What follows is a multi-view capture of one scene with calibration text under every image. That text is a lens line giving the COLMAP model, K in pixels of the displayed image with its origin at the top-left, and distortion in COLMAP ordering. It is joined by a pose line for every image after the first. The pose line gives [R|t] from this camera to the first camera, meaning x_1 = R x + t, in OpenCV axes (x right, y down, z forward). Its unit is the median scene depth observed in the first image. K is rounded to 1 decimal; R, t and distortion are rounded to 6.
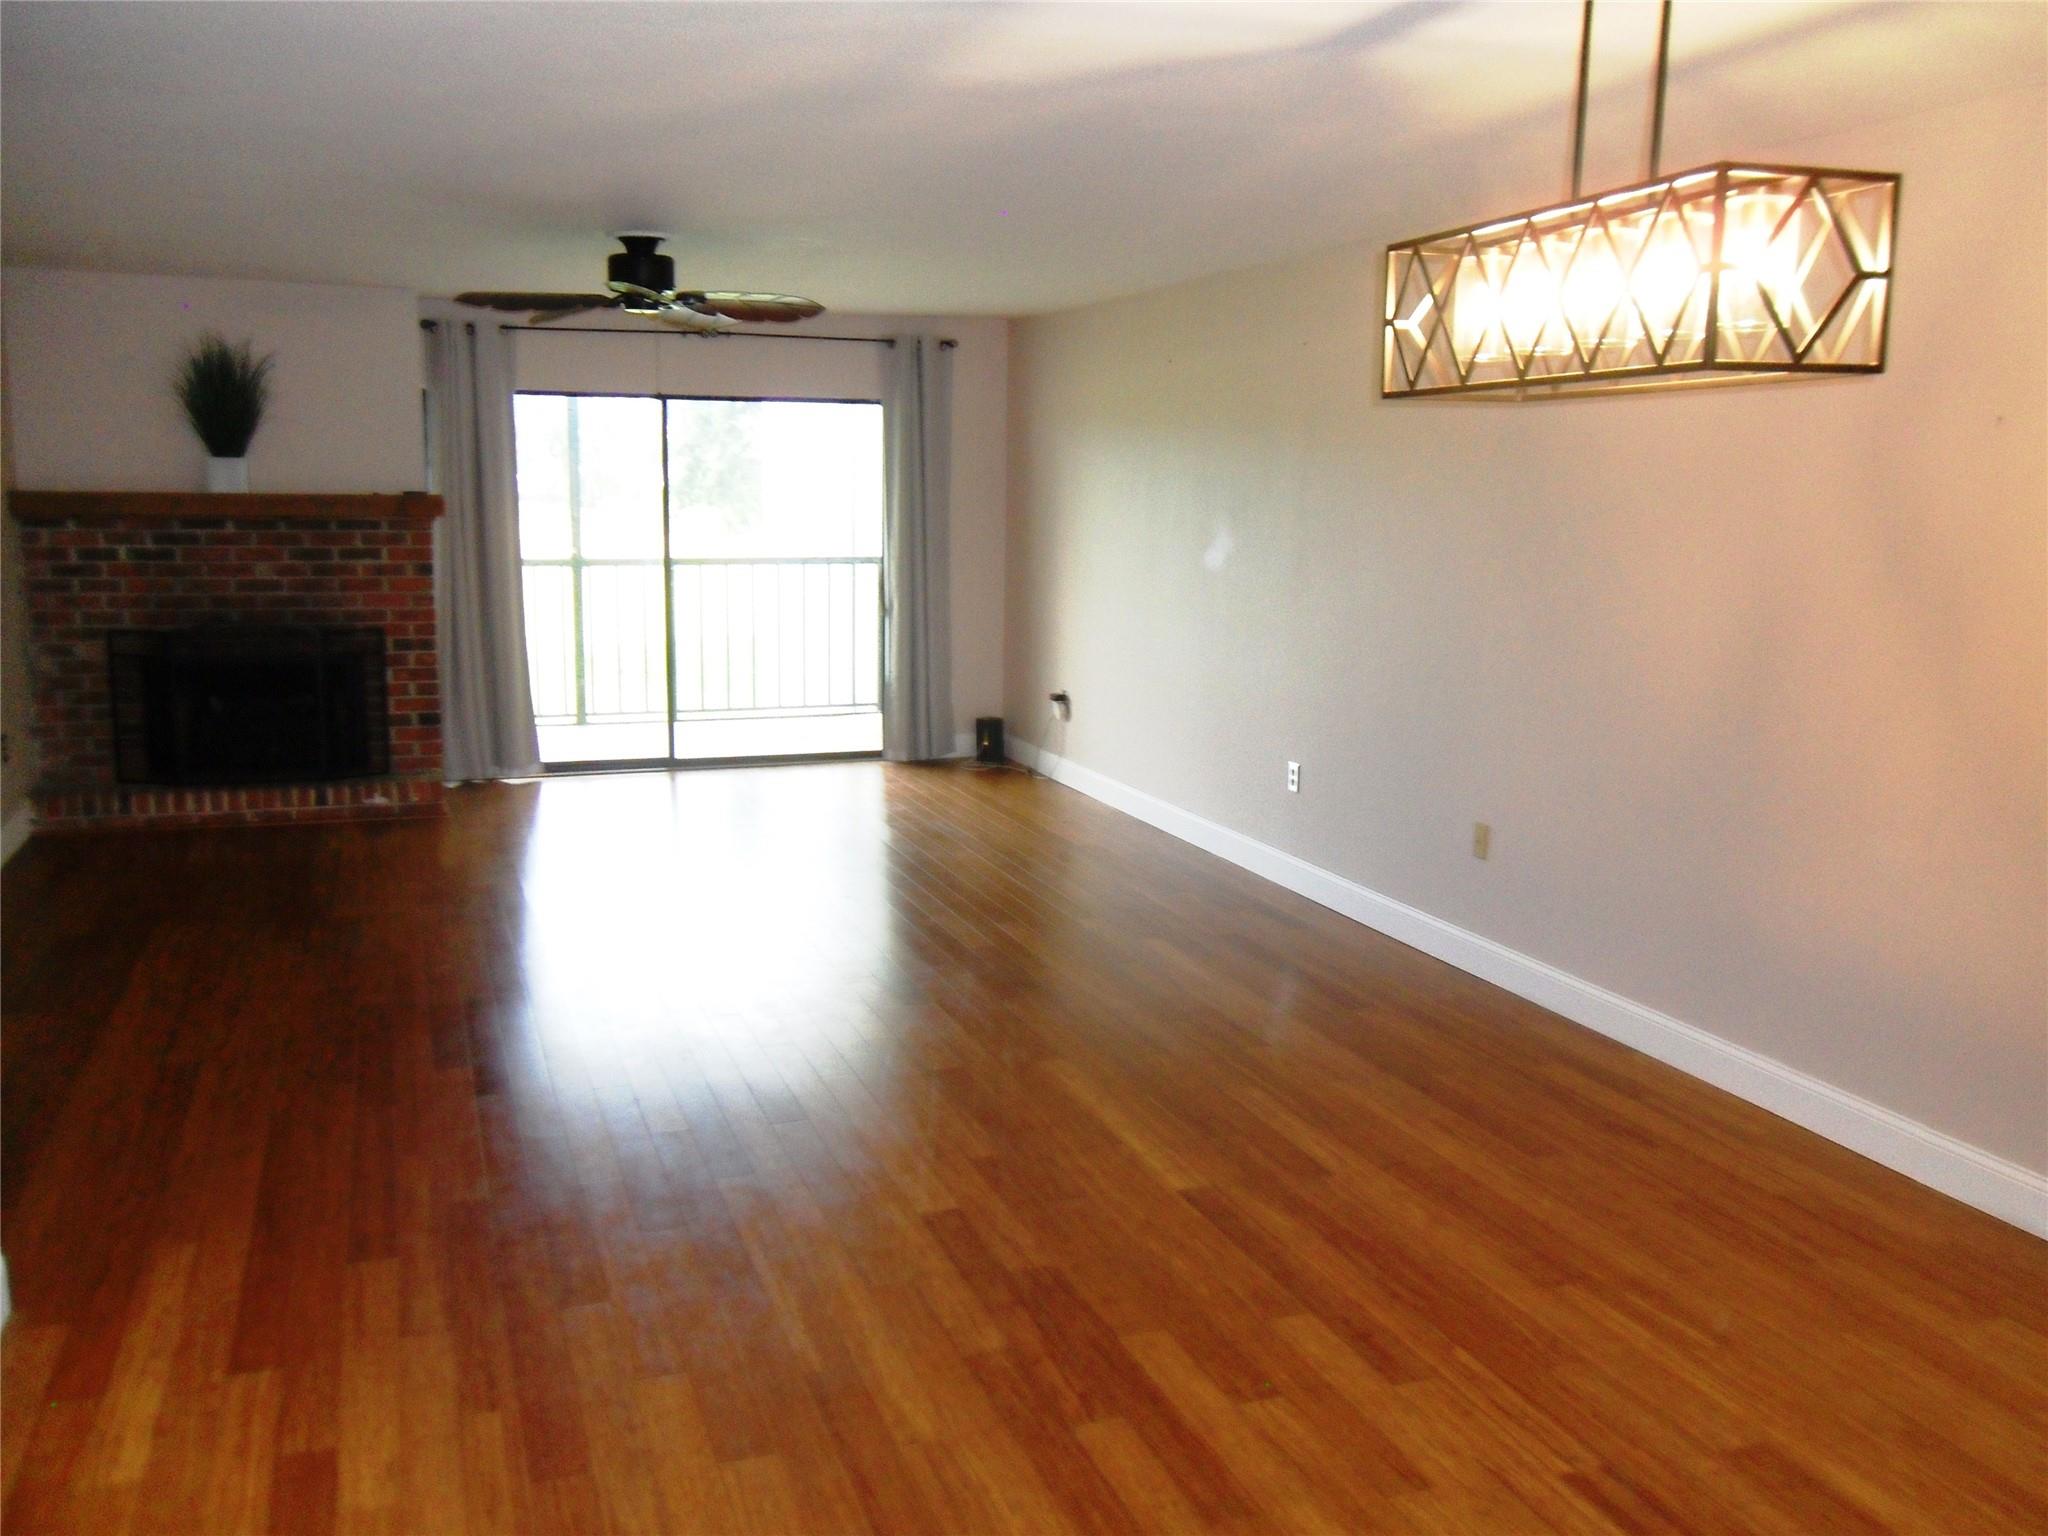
lens RADIAL K [[1725.2, 0, 1021.6], [0, 1725.2, 768.0], [0, 0, 1]] dist [0.010023, 0.004575]
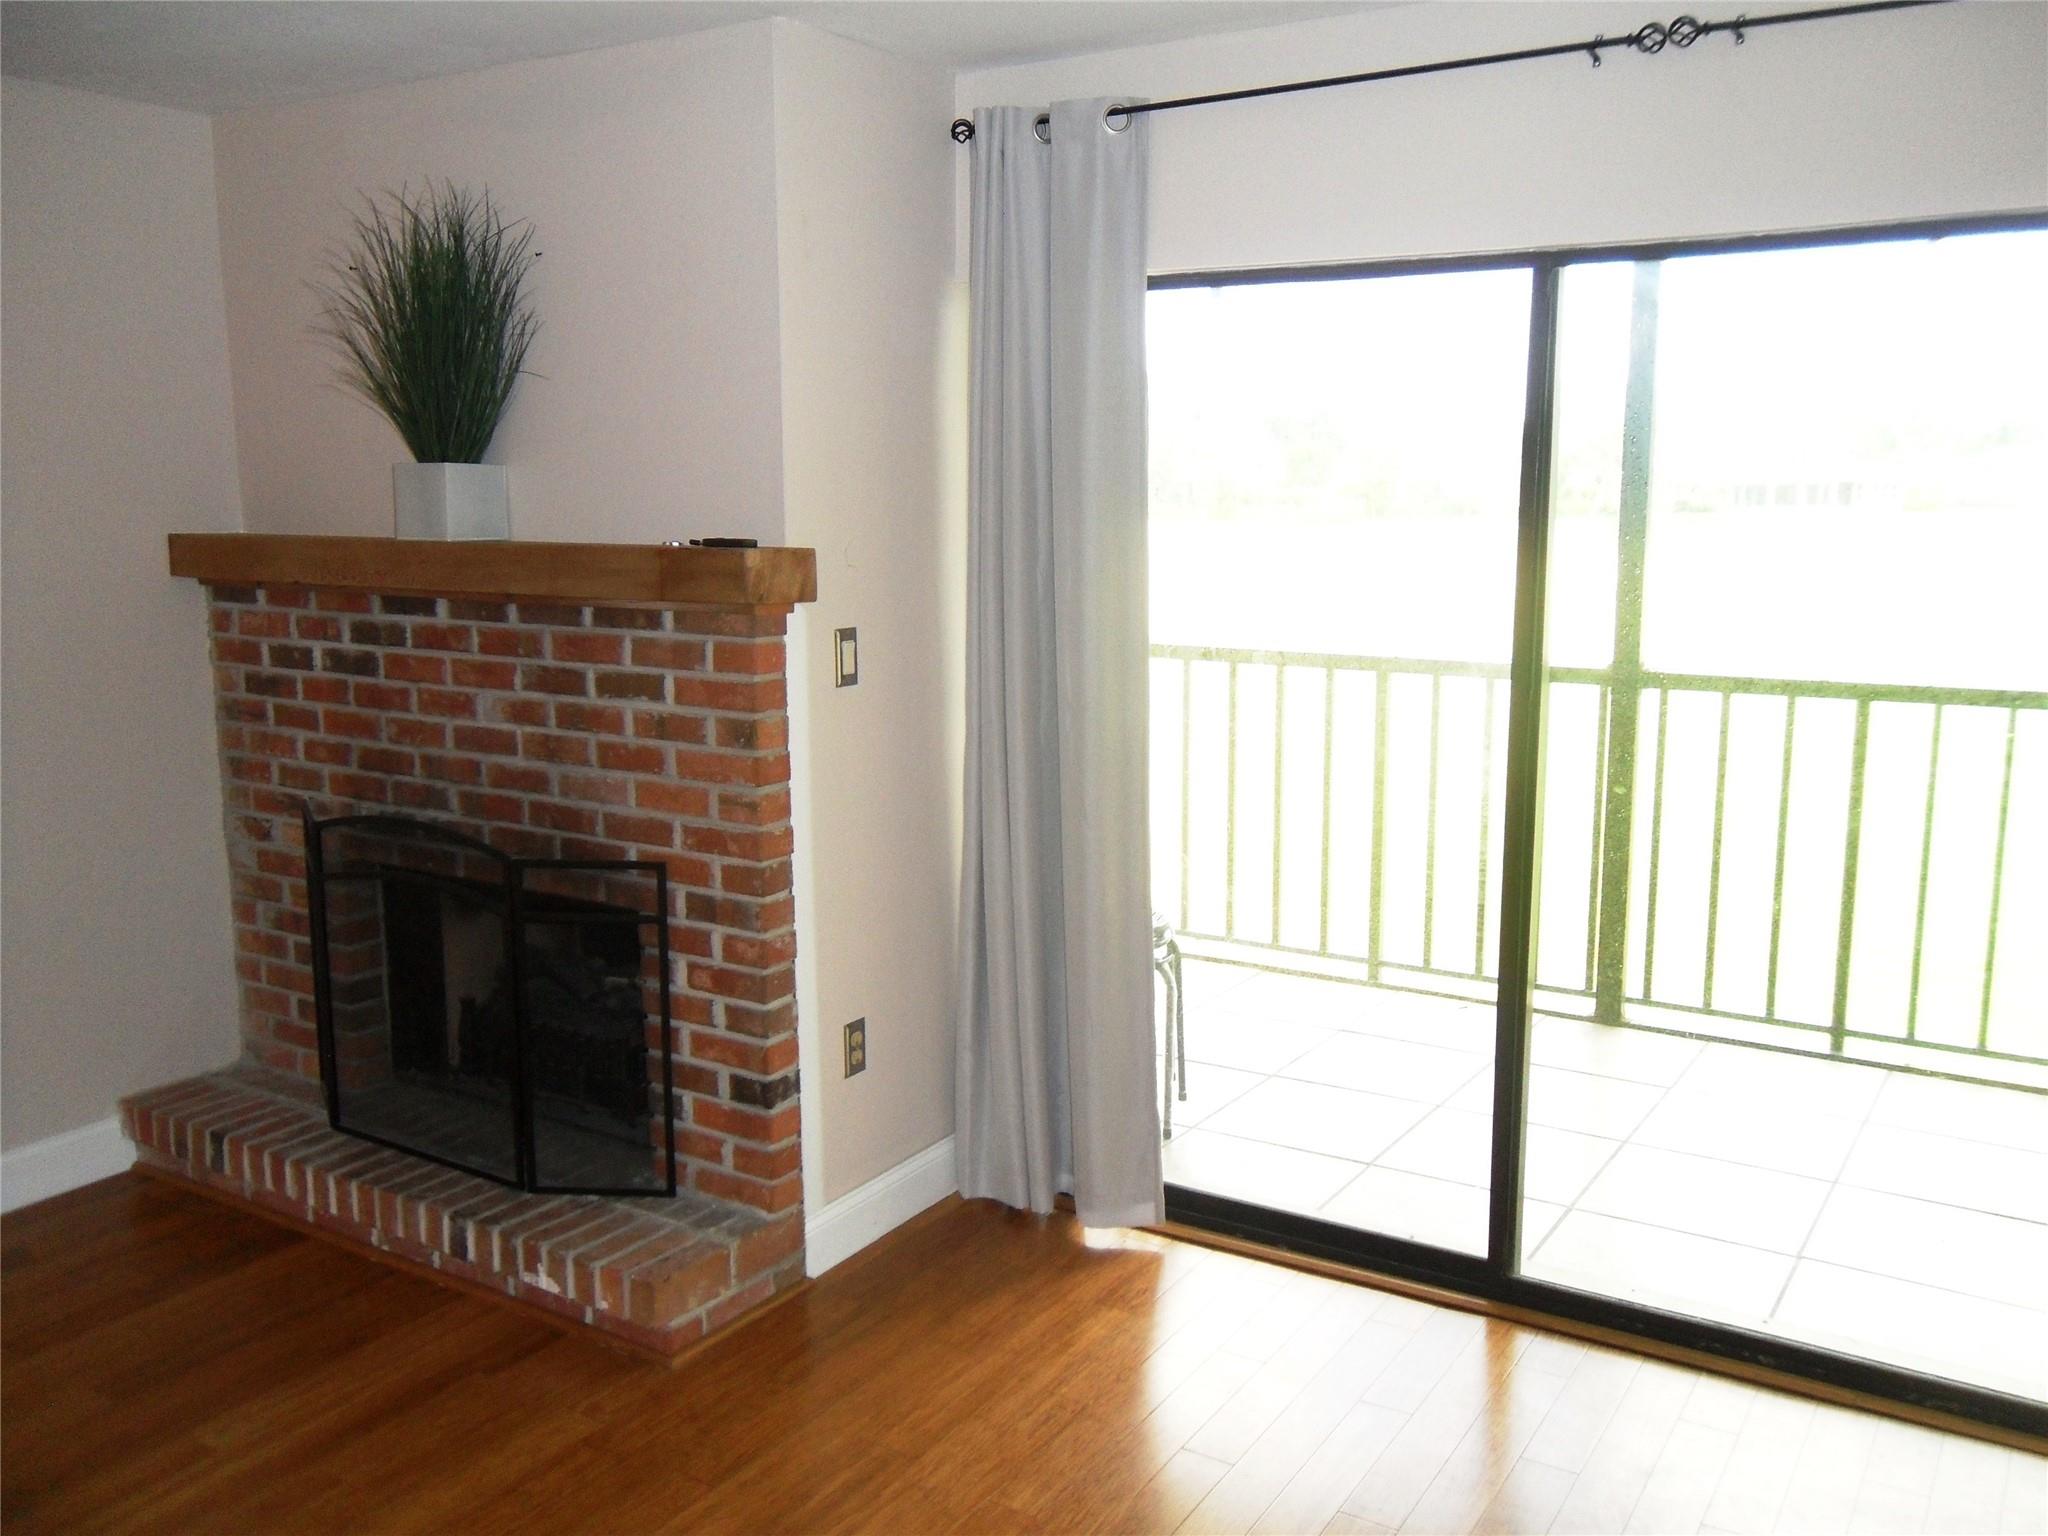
lens RADIAL K [[1725.2, 0, 1022.4], [0, 1725.2, 756.1], [0, 0, 1]] dist [0.010023, 0.004575]
pose [[0.605711, 0.112982, -0.787622, 0.010961], [-0.120206, 0.991500, 0.049785, -0.139623], [0.786552, 0.064522, 0.614144, 0.817670]]
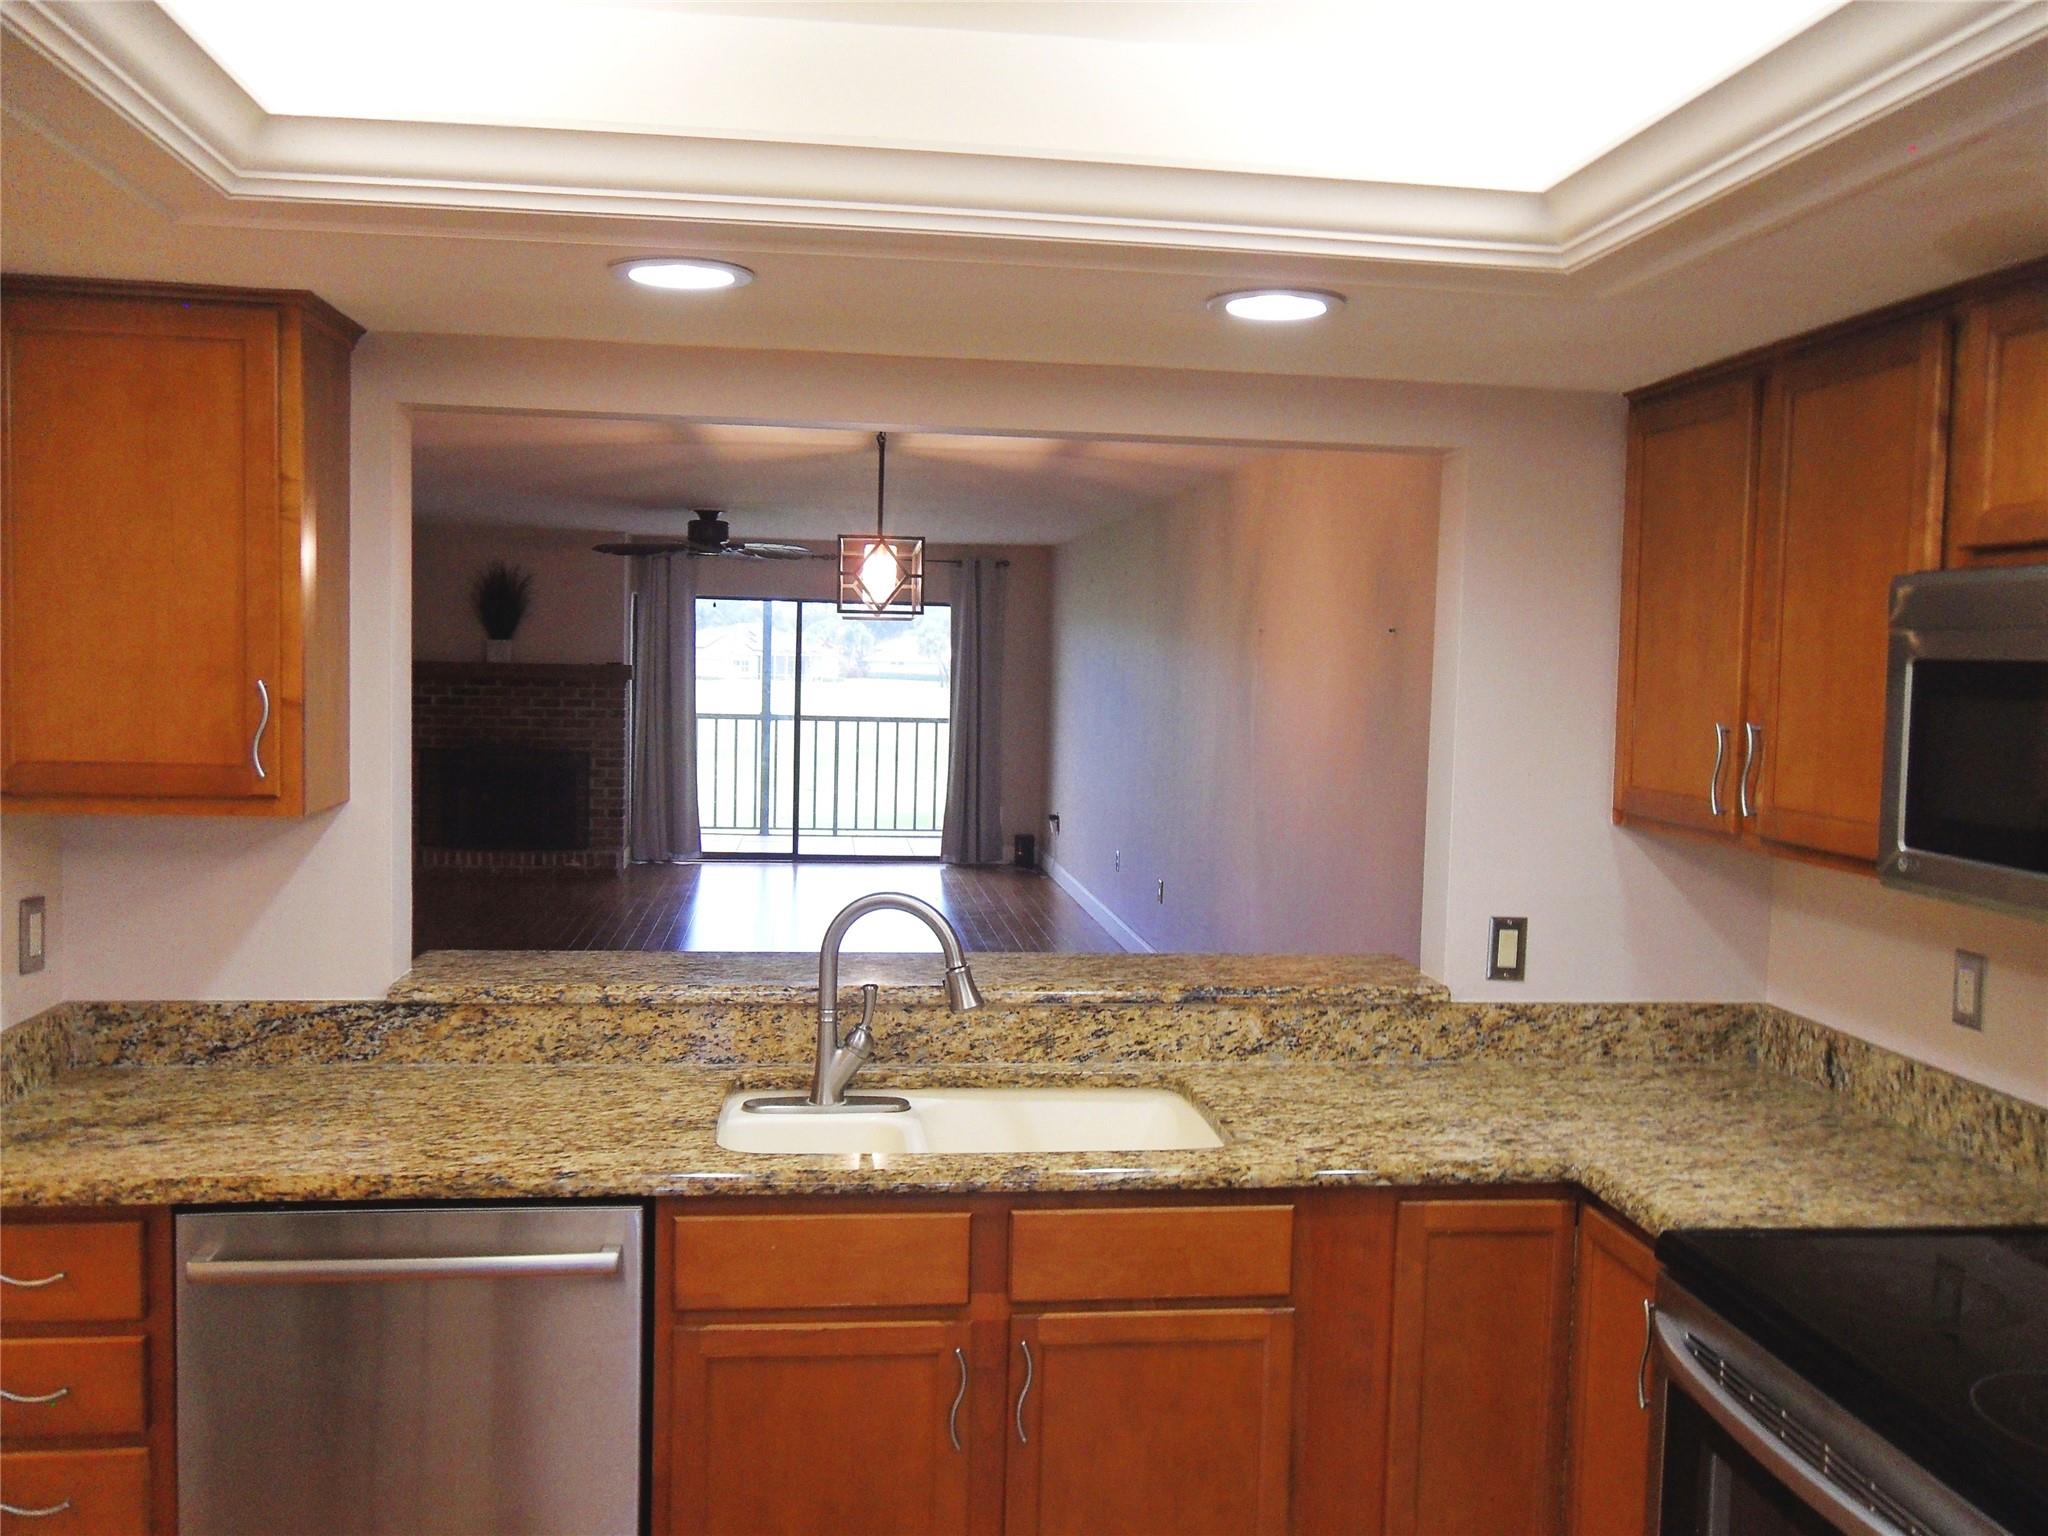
lens RADIAL K [[1725.2, 0, 1023.9], [0, 1725.2, 768.7], [0, 0, 1]] dist [0.010023, 0.004575]
pose [[0.974341, 0.024942, -0.223689, 0.345682], [-0.048474, 0.993772, -0.100336, 0.068048], [0.219794, 0.108604, 0.969482, -0.388242]]
